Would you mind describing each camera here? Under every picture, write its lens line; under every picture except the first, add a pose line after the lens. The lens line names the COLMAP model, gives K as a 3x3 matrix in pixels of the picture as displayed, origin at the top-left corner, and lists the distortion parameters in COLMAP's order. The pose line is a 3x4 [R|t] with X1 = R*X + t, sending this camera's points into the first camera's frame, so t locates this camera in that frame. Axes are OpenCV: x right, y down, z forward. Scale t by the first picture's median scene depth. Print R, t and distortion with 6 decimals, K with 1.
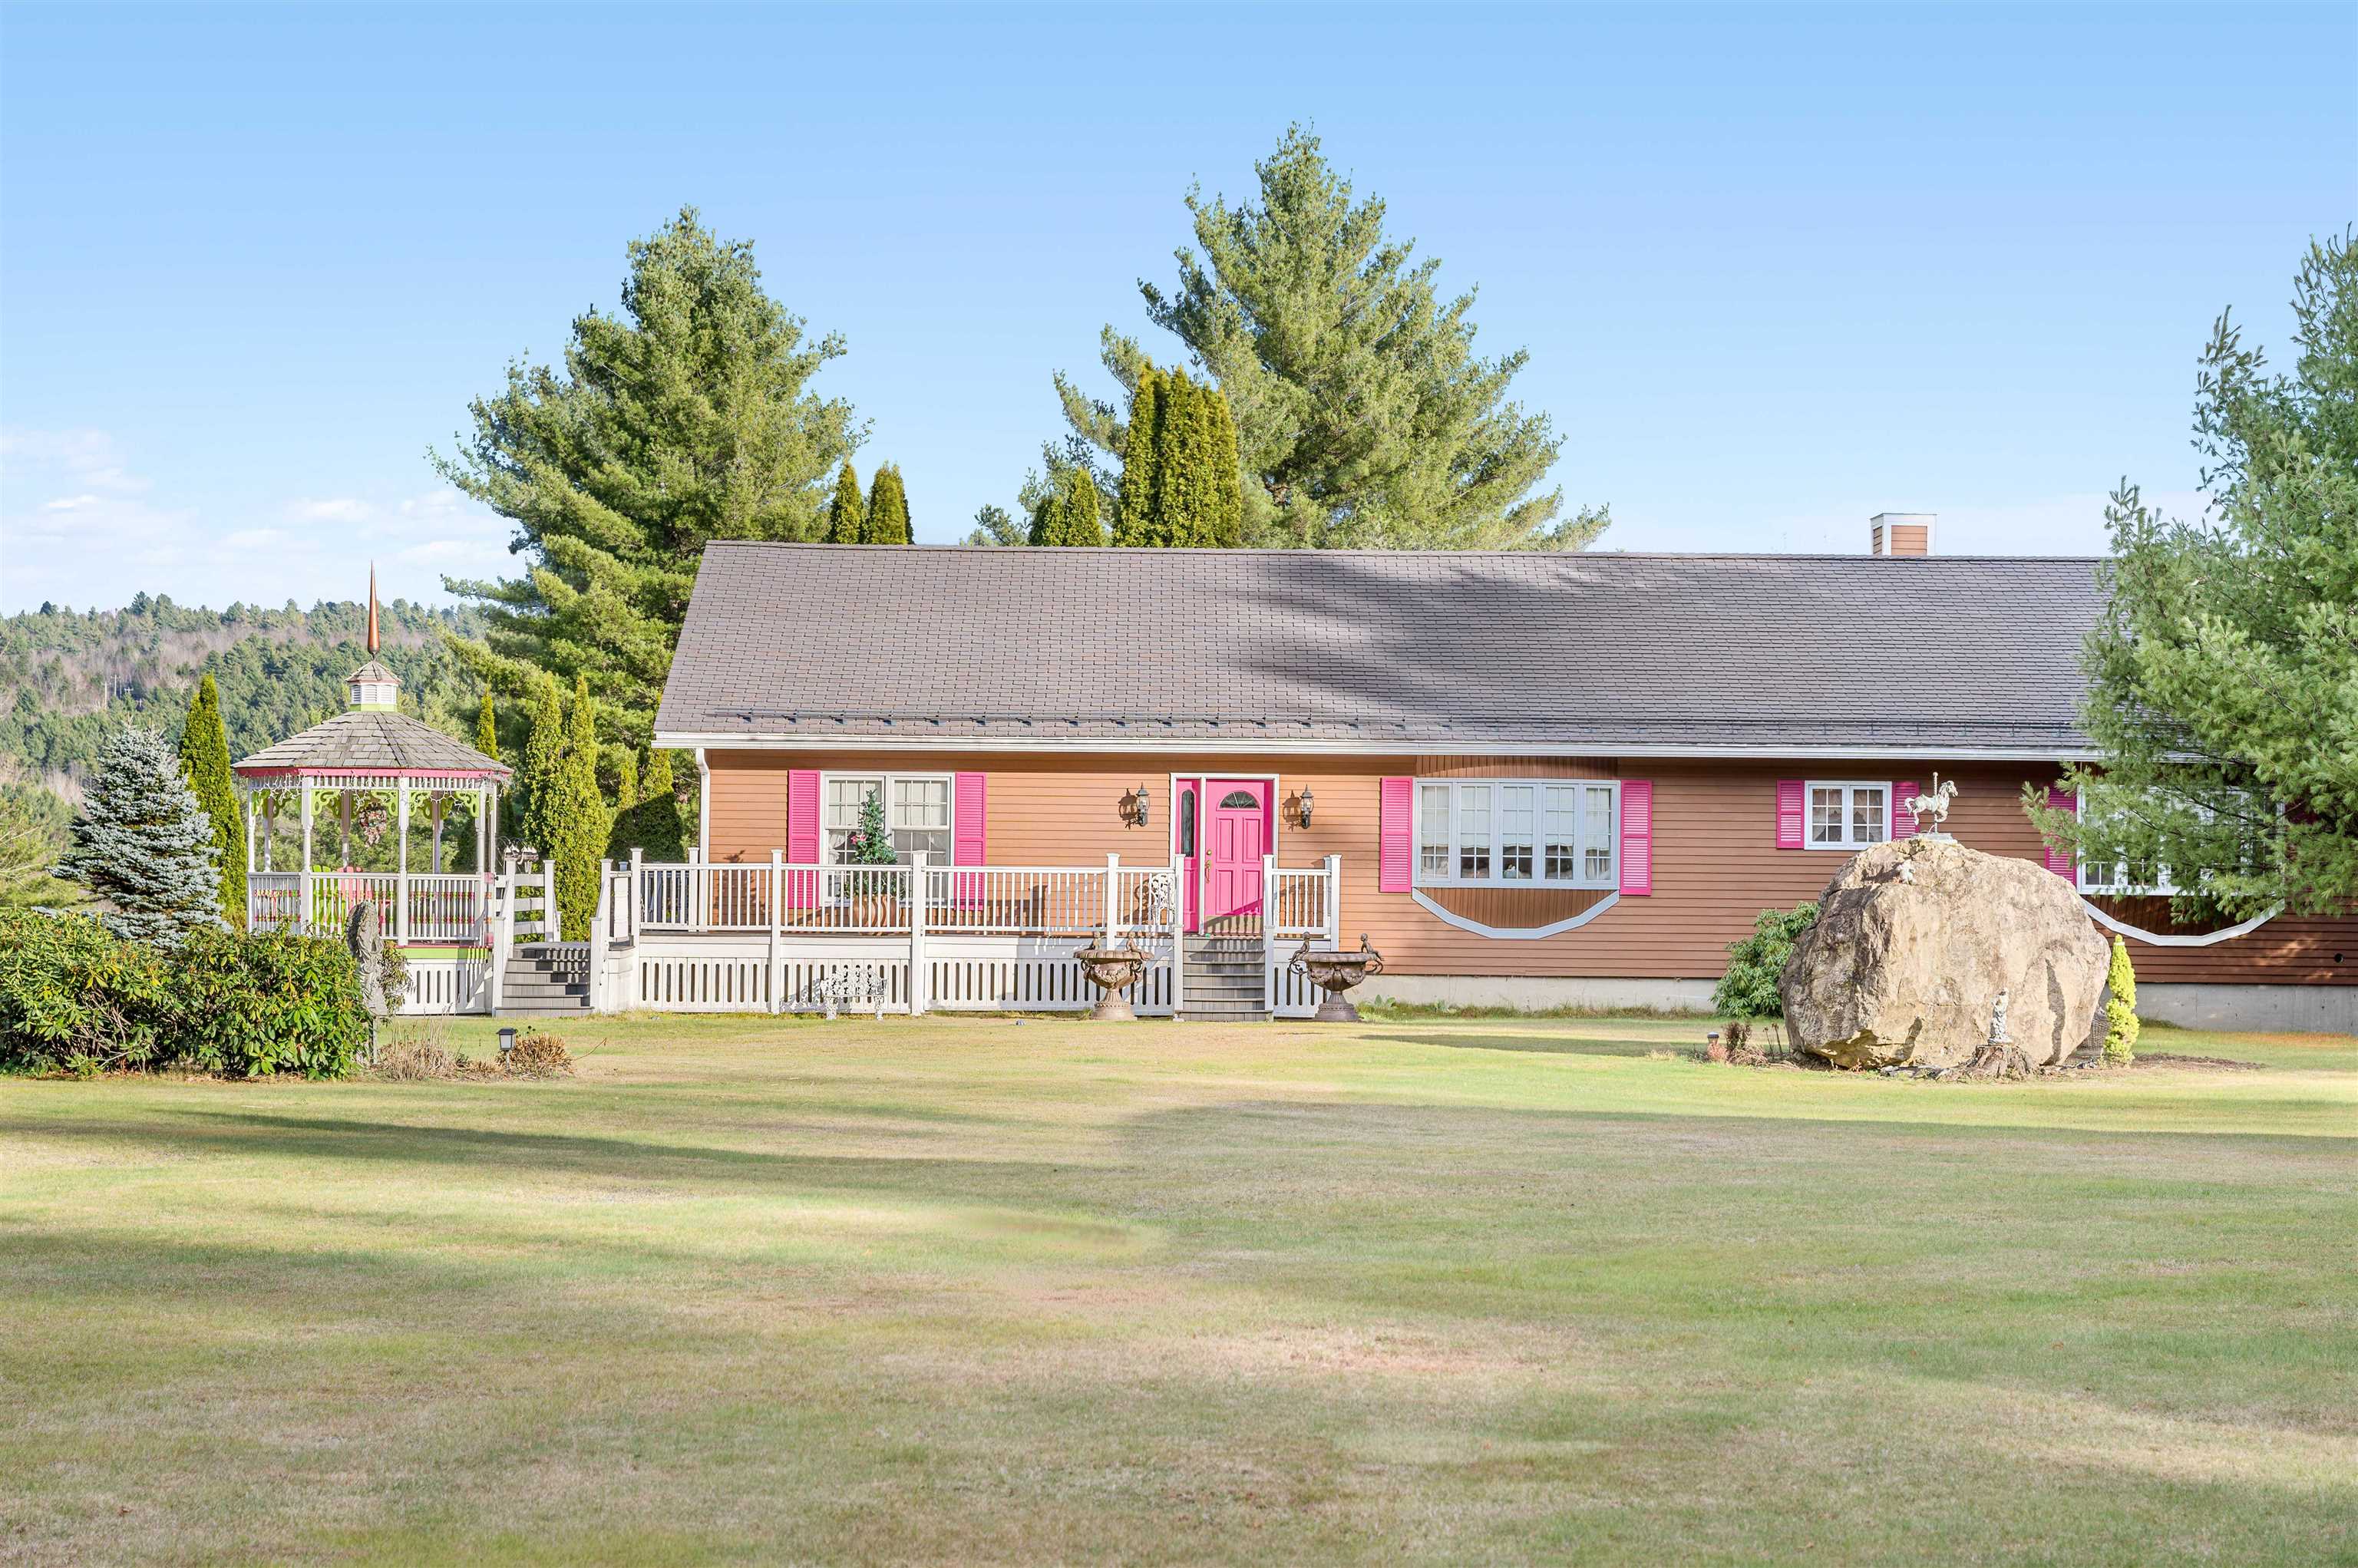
lens RADIAL K [[4810.1, 0, 1179.0], [0, 4810.1, 784.0], [0, 0, 1]] dist [0.010903, 0.064893]
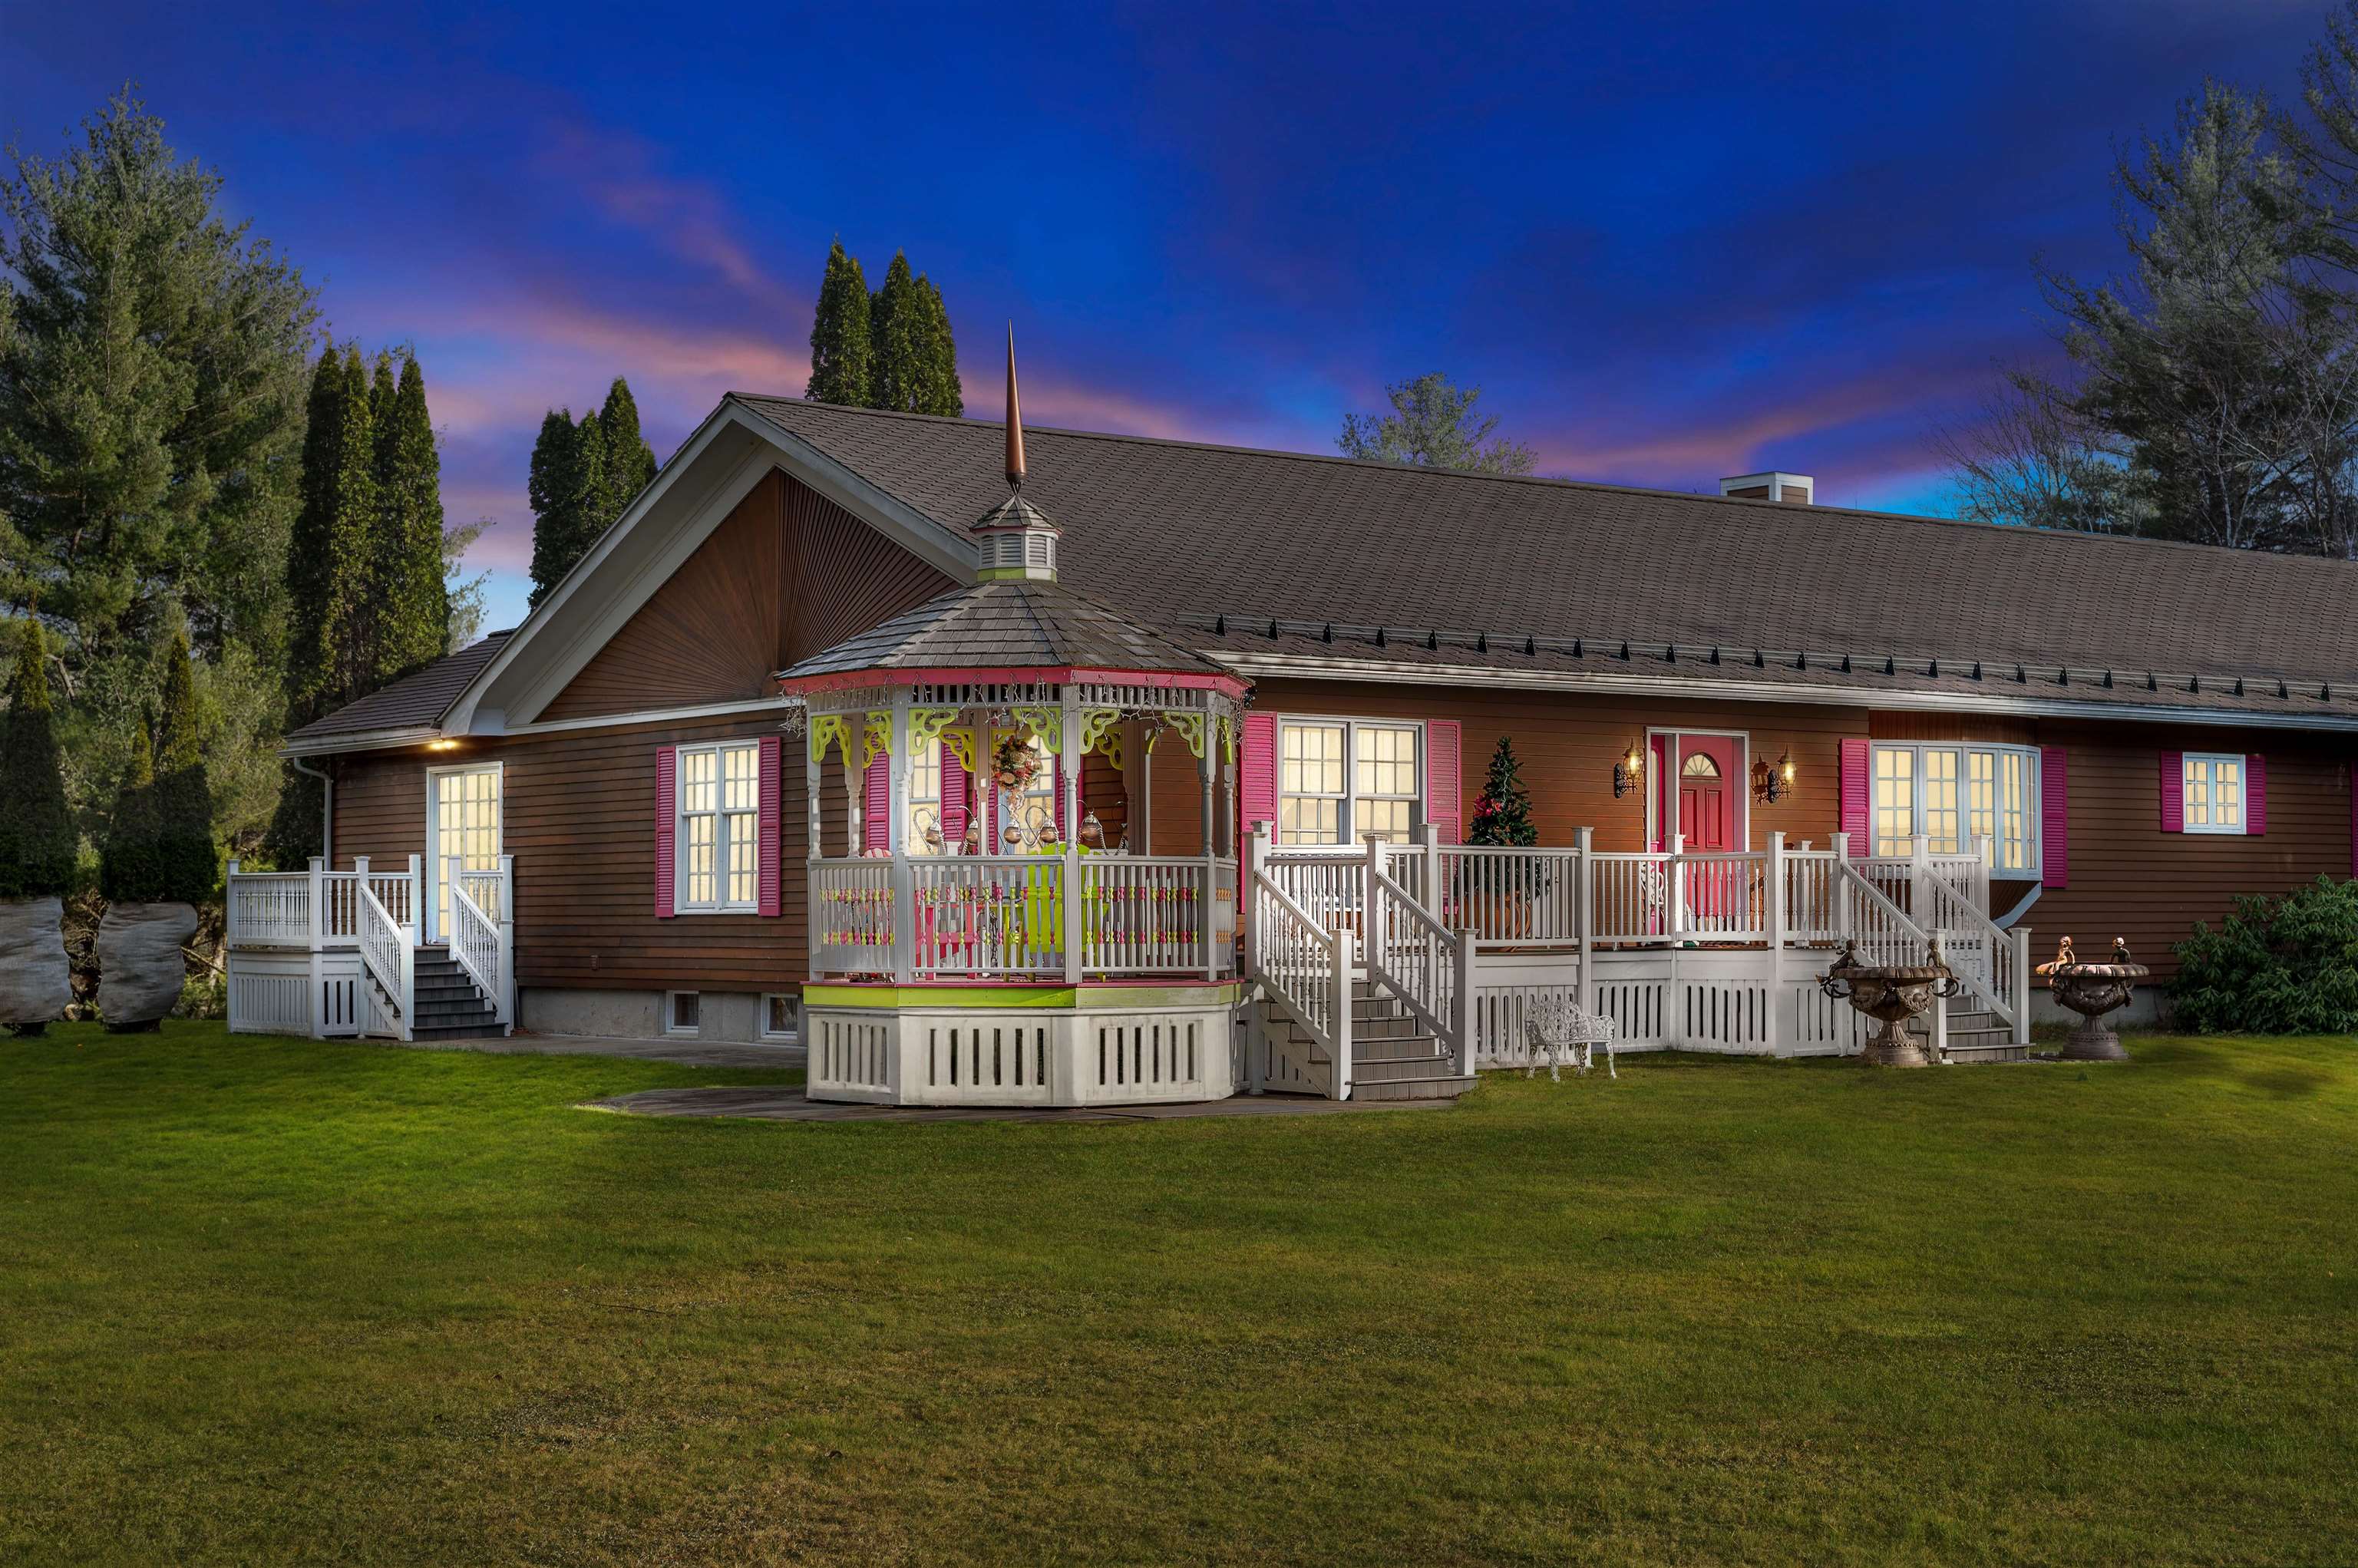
lens RADIAL K [[3434.9, 0, 1179.0], [0, 3434.9, 784.0], [0, 0, 1]] dist [-0.026531, -0.021508]
pose [[0.795543, 0.013194, 0.605753, -0.382753], [-0.005753, 0.999882, -0.014223, 0.014528], [-0.605869, 0.007830, 0.795526, 0.621557]]
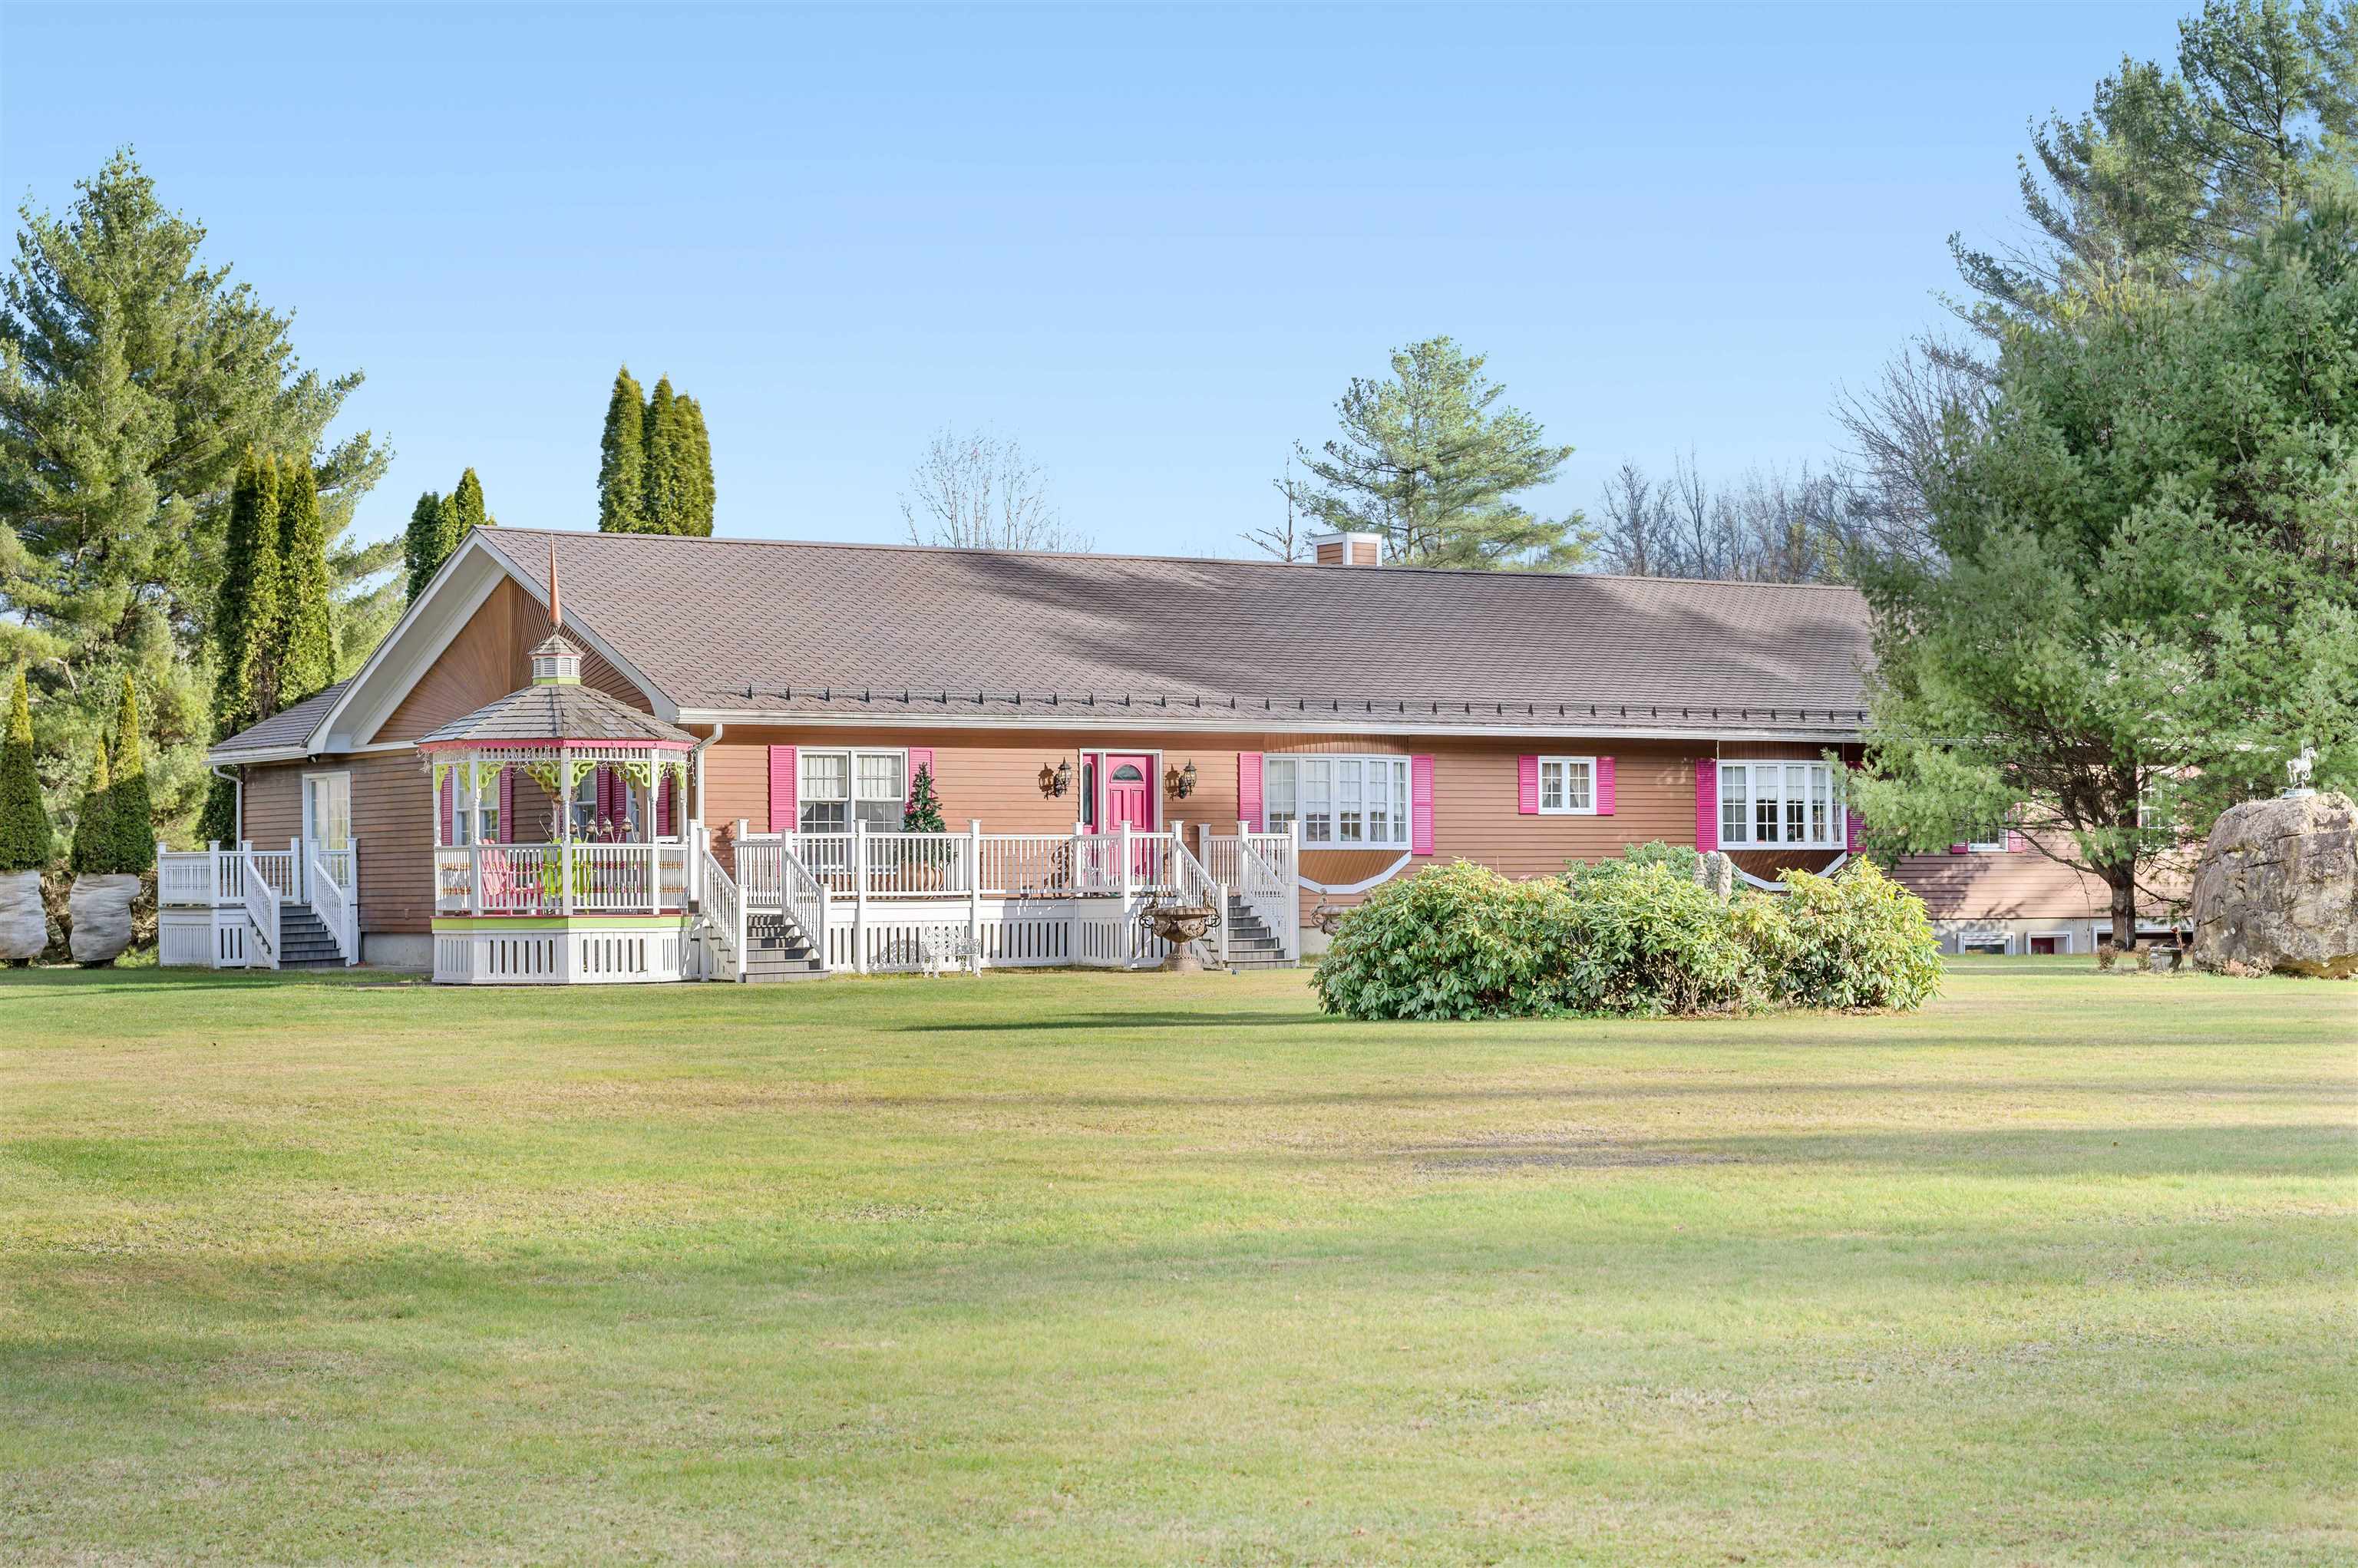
lens RADIAL K [[4211.4, 0, 1179.0], [0, 4211.4, 784.0], [0, 0, 1]] dist [-0.045154, -0.121501]
pose [[0.835390, -0.002625, 0.549651, -0.514432], [0.002726, 0.999996, 0.000632, 0.005291], [-0.549650, 0.000970, 0.835394, 0.181337]]
